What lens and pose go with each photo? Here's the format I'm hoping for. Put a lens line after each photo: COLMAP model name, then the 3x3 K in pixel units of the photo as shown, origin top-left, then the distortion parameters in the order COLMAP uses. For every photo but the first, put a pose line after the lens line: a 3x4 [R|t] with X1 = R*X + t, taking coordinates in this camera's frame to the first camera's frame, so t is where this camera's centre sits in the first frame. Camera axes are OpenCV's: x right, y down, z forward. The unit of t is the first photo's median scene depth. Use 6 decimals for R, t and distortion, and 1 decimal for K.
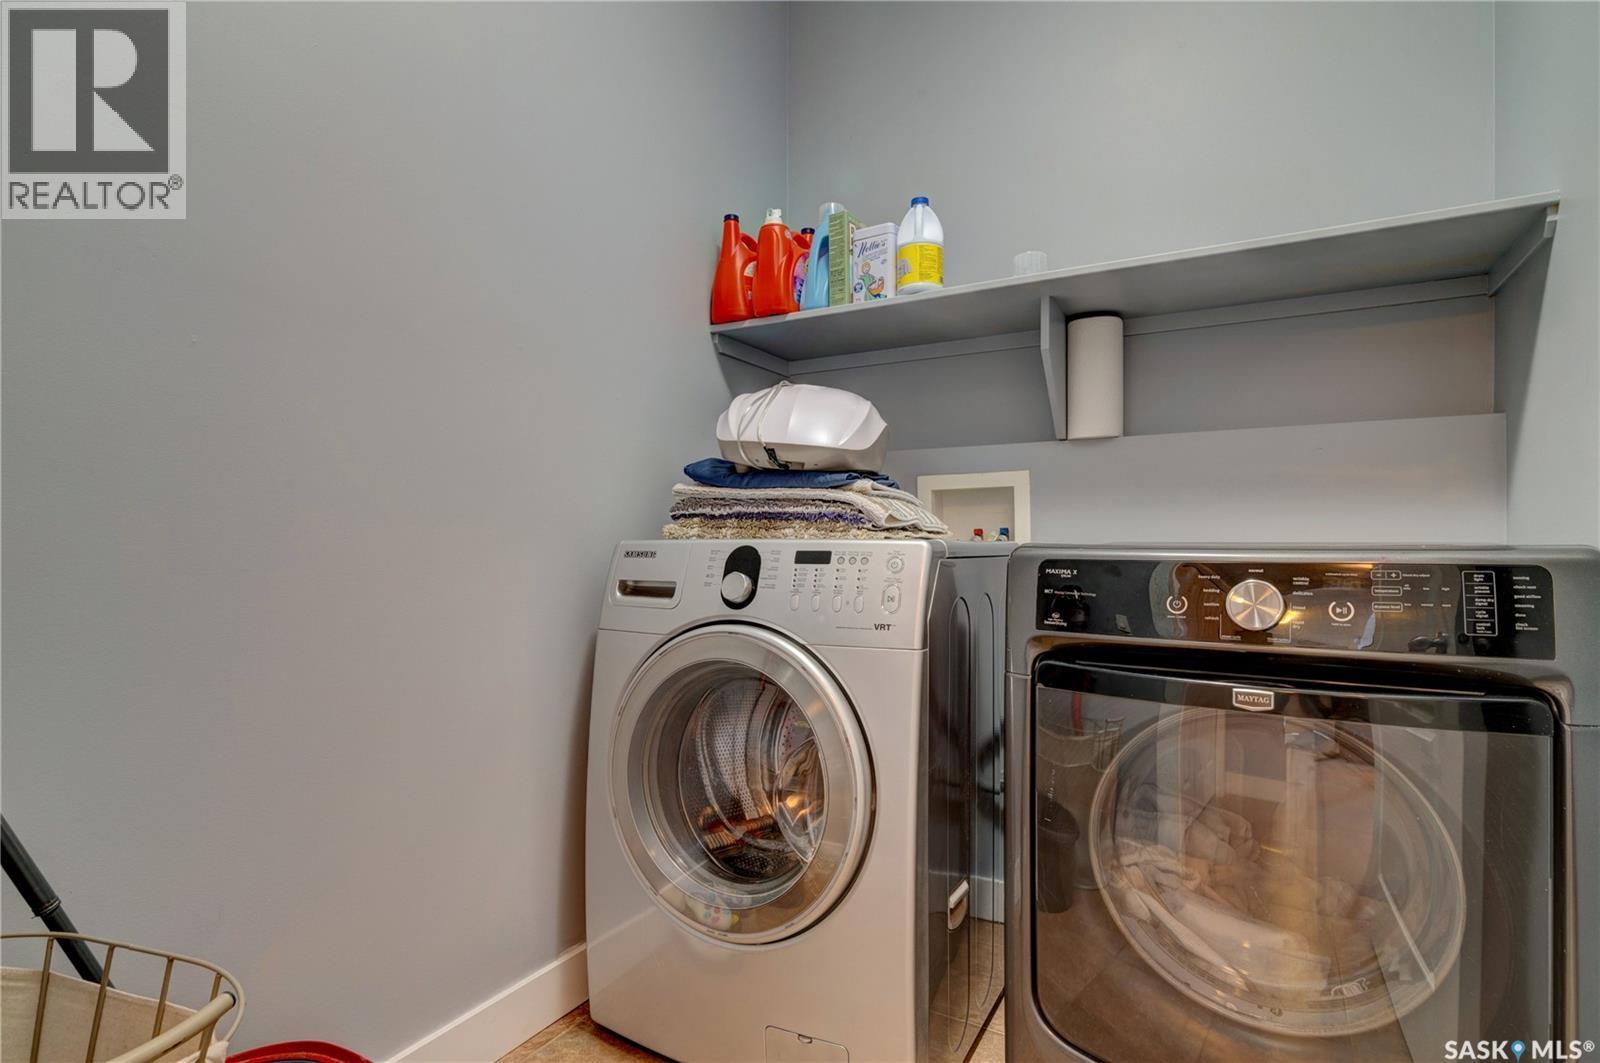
lens RADIAL K [[815.3, 0, 804.0], [0, 815.3, 541.7], [0, 0, 1]] dist [0.017832, 0.000095]
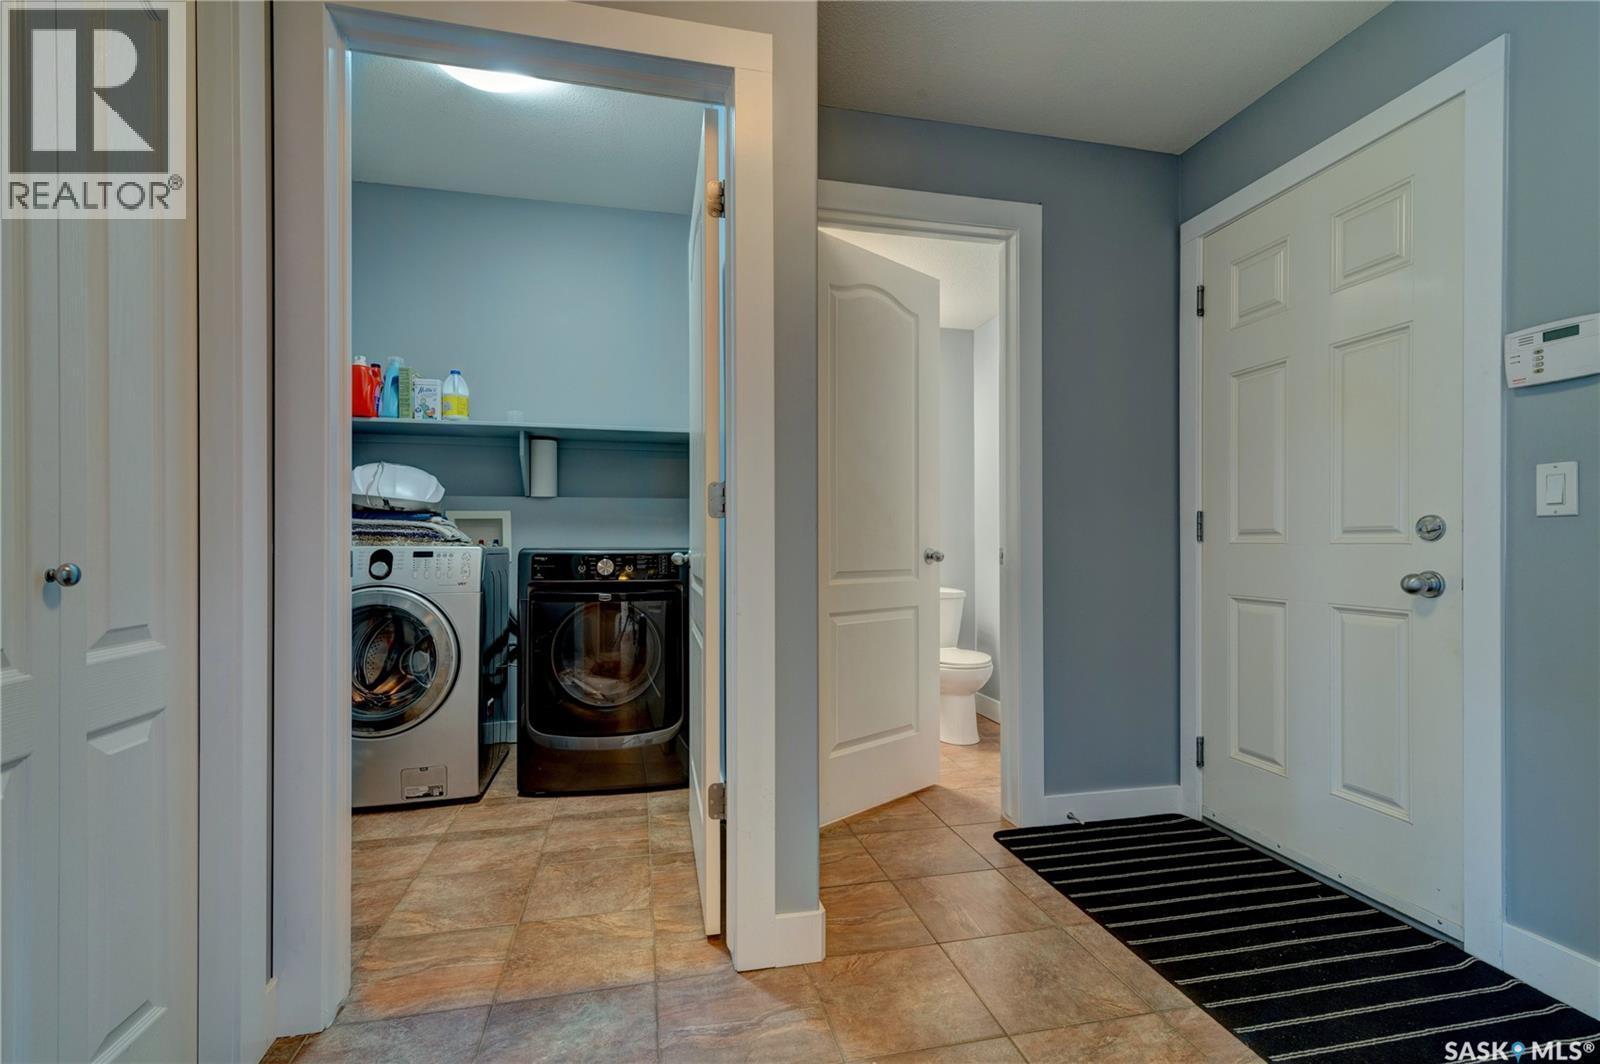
lens RADIAL K [[716.1, 0, 804.6], [0, 716.1, 544.7], [0, 0, 1]] dist [0.007517, 0.000376]
pose [[0.744025, 0.000721, 0.668151, -0.443814], [0.000835, 0.999998, -0.002010, -0.001585], [-0.668151, 0.002053, 0.744023, -0.961633]]
